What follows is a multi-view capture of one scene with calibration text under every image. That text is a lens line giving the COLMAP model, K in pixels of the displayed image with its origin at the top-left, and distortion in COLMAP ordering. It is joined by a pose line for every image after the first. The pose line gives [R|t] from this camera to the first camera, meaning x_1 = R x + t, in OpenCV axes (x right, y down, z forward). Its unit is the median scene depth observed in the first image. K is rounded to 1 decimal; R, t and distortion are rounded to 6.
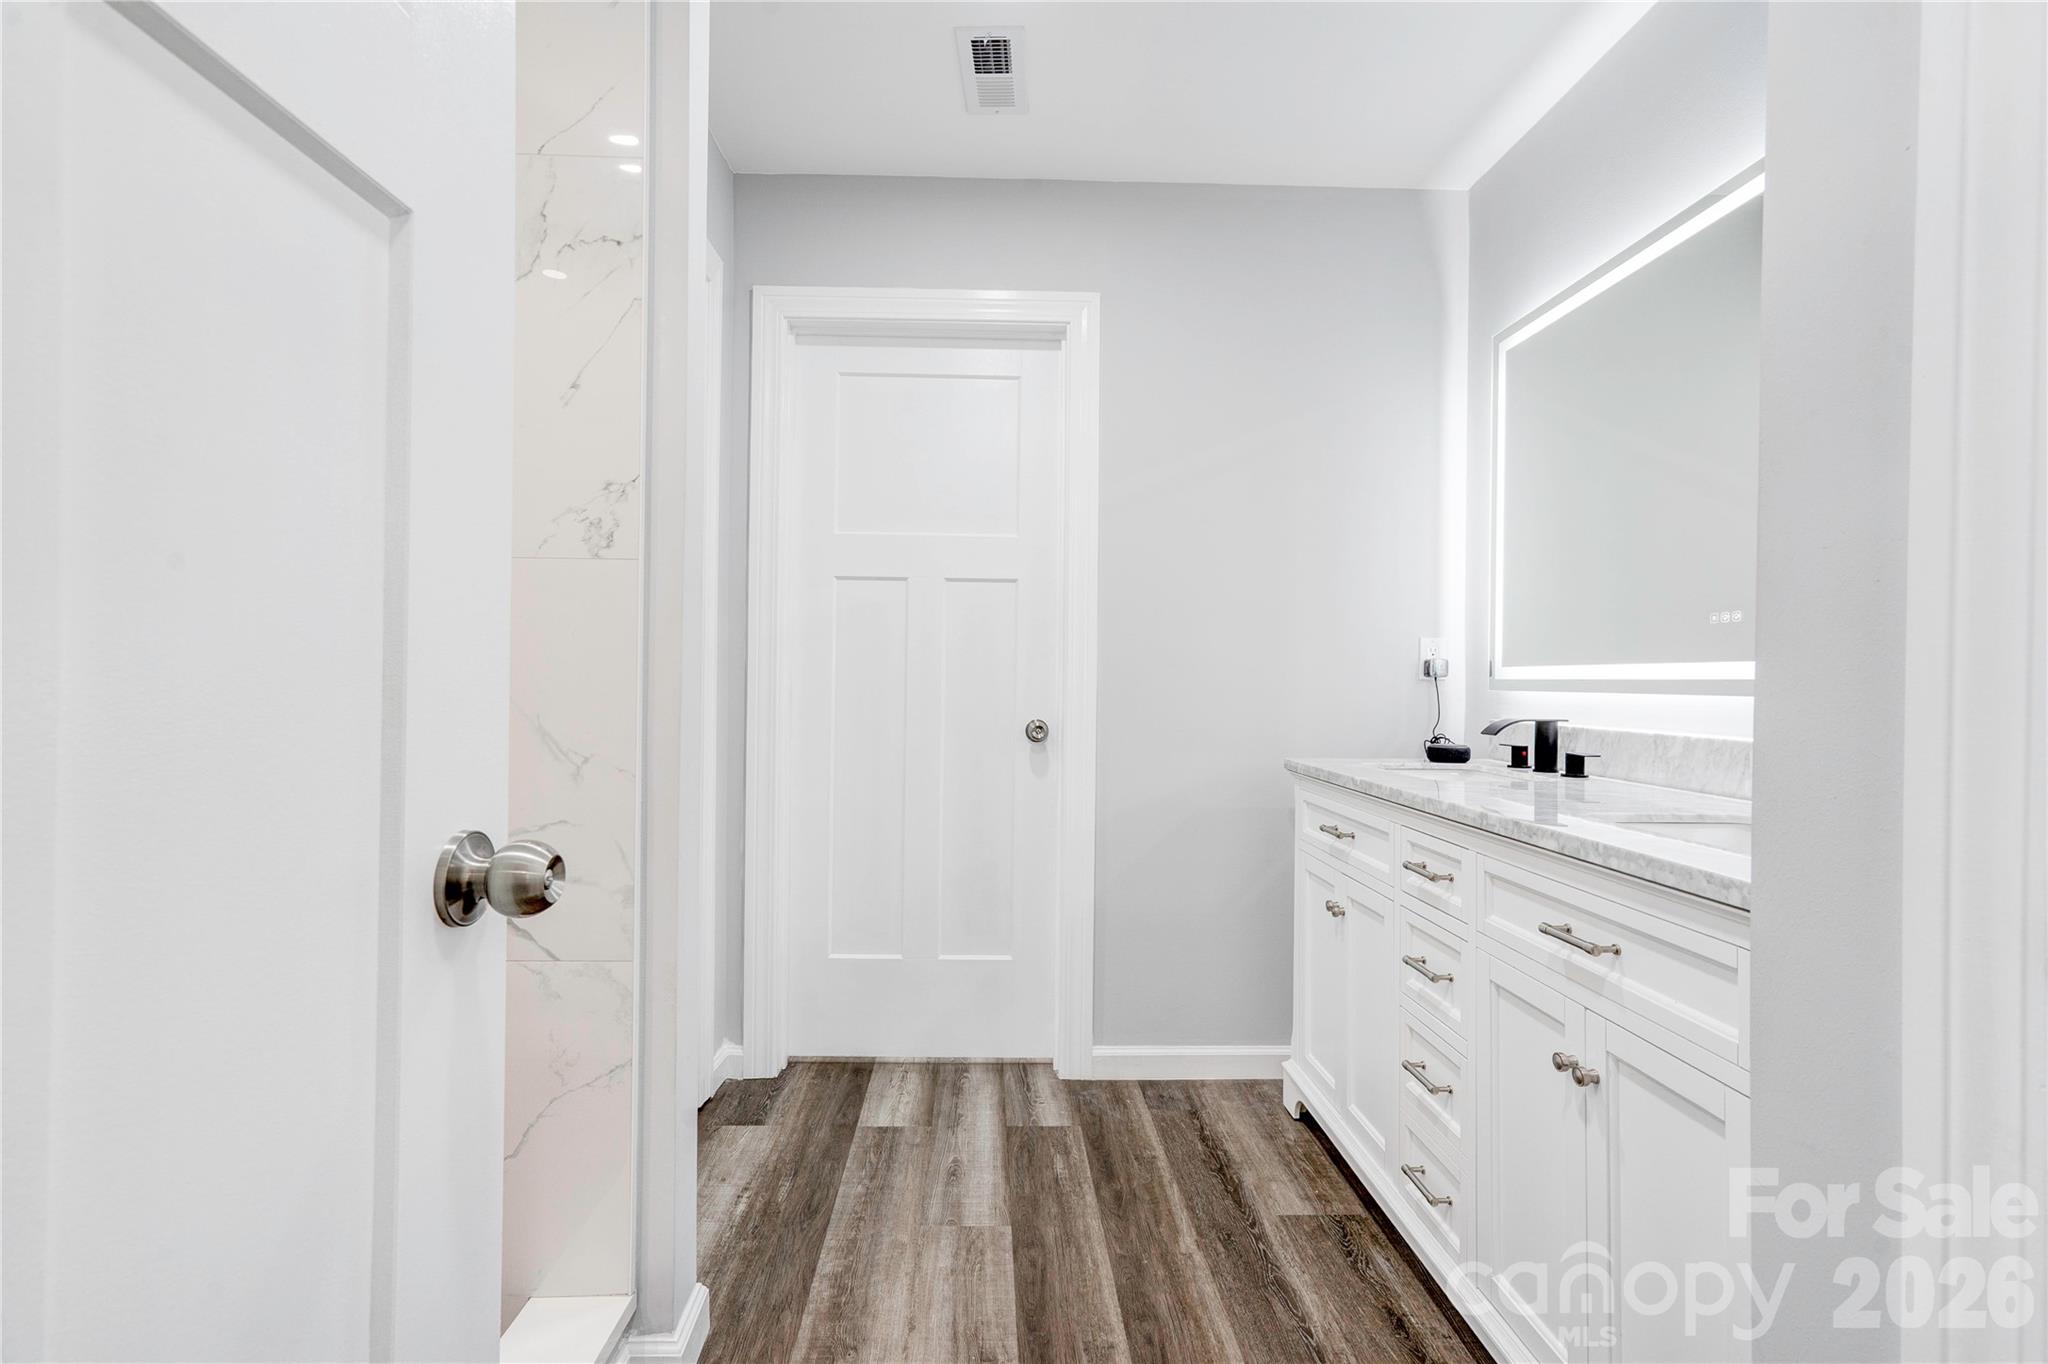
lens RADIAL K [[931.5, 0, 1007.7], [0, 931.5, 679.0], [0, 0, 1]] dist [-0.013955, 0.022737]
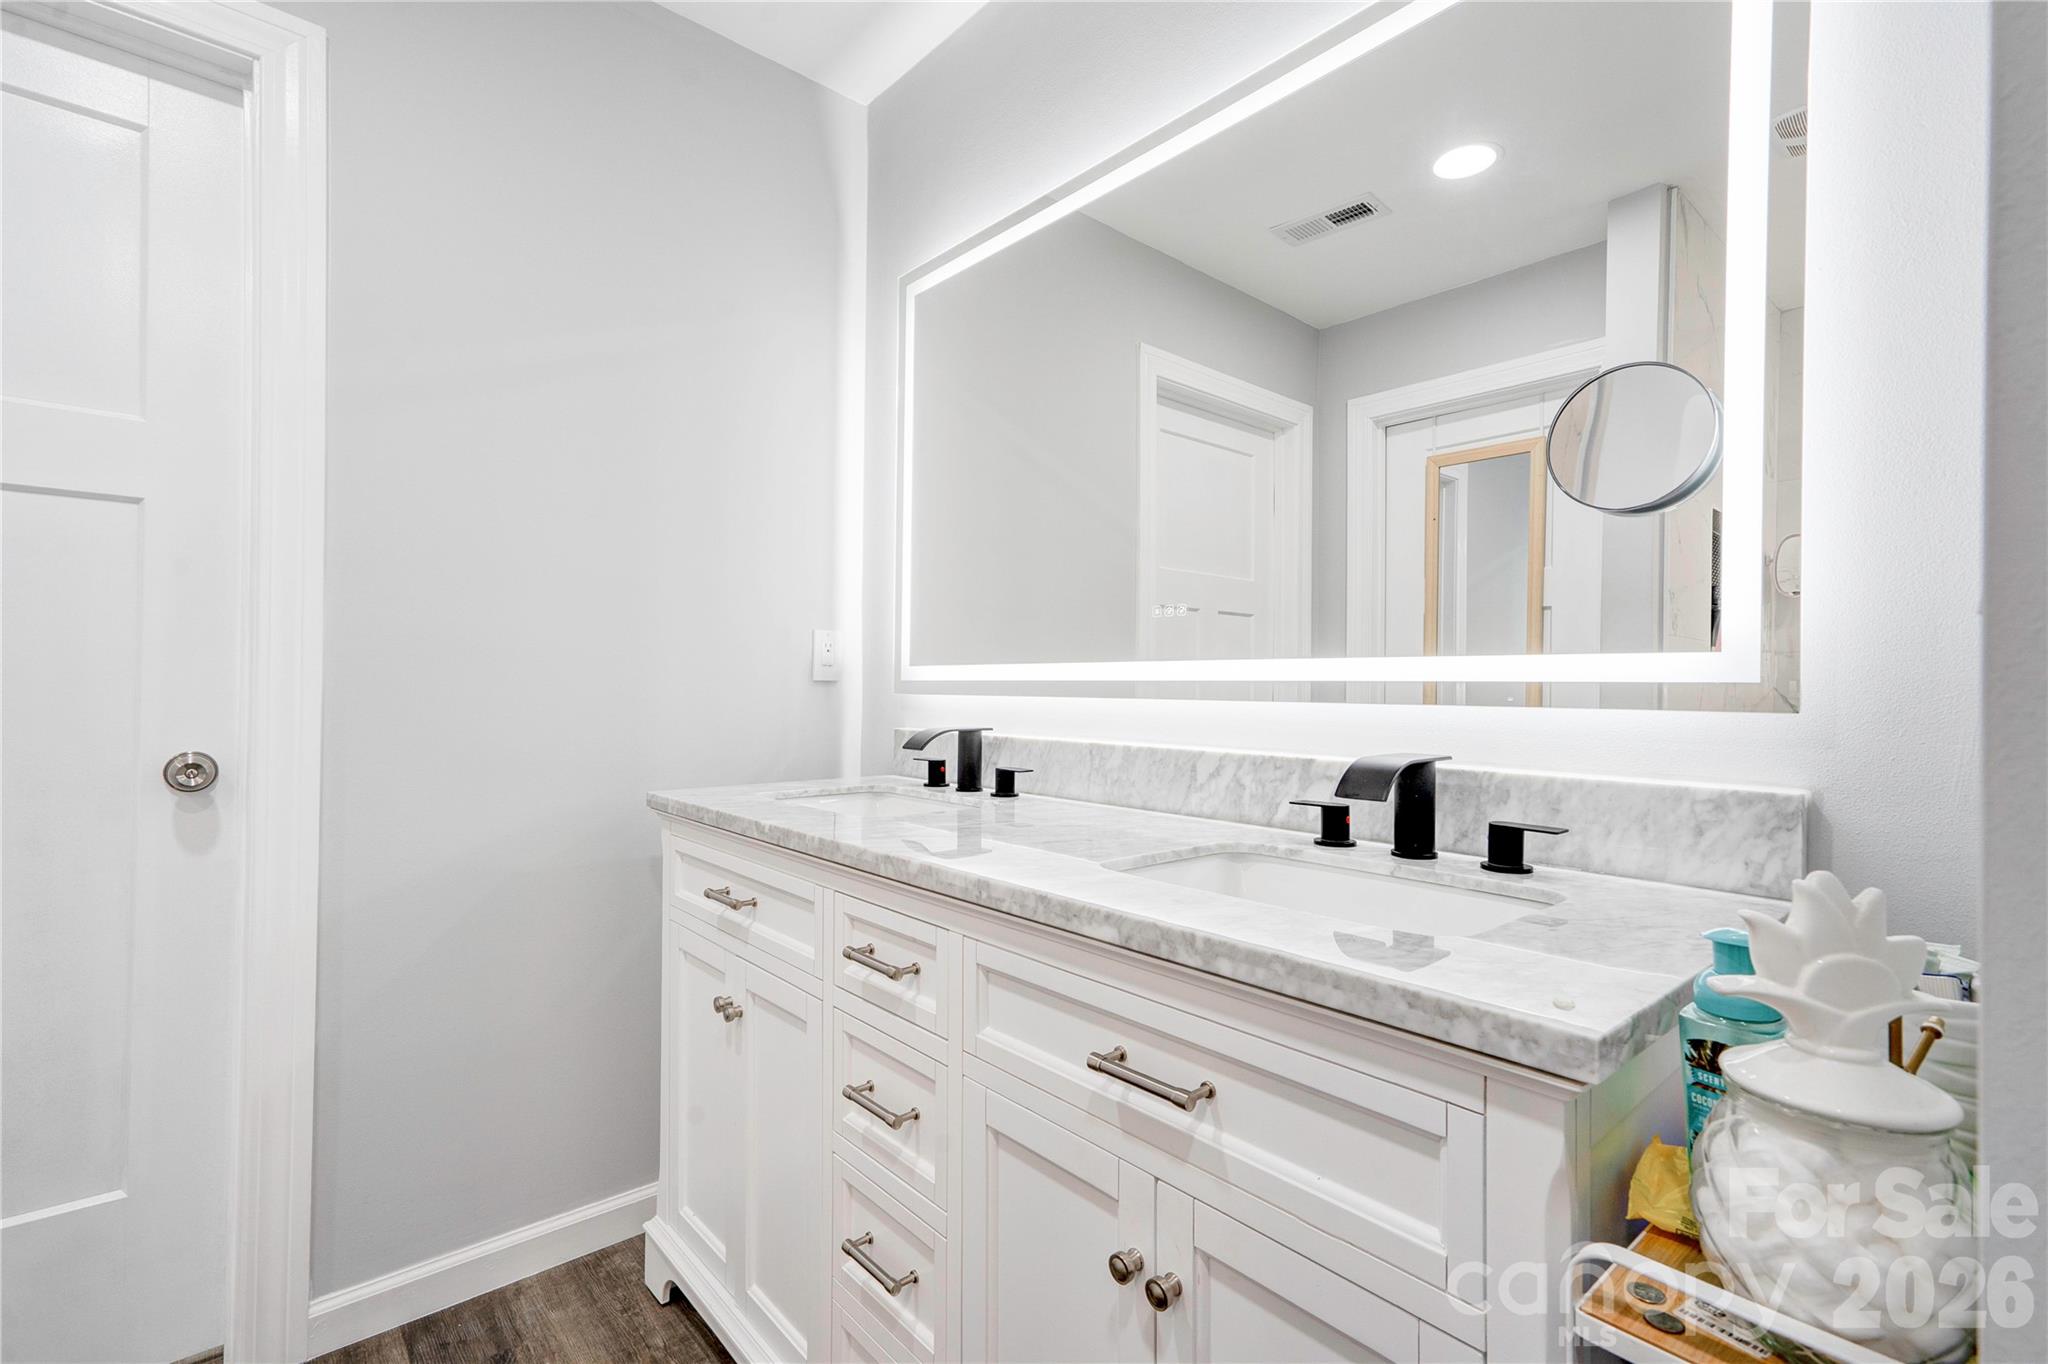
lens RADIAL K [[931.5, 0, 1007.7], [0, 931.5, 679.0], [0, 0, 1]] dist [-0.013955, 0.022737]
pose [[0.773934, 0.002091, 0.633262, 0.075771], [-0.000348, 0.999996, -0.002877, 0.001252], [-0.633266, 0.002006, 0.773932, 0.344612]]
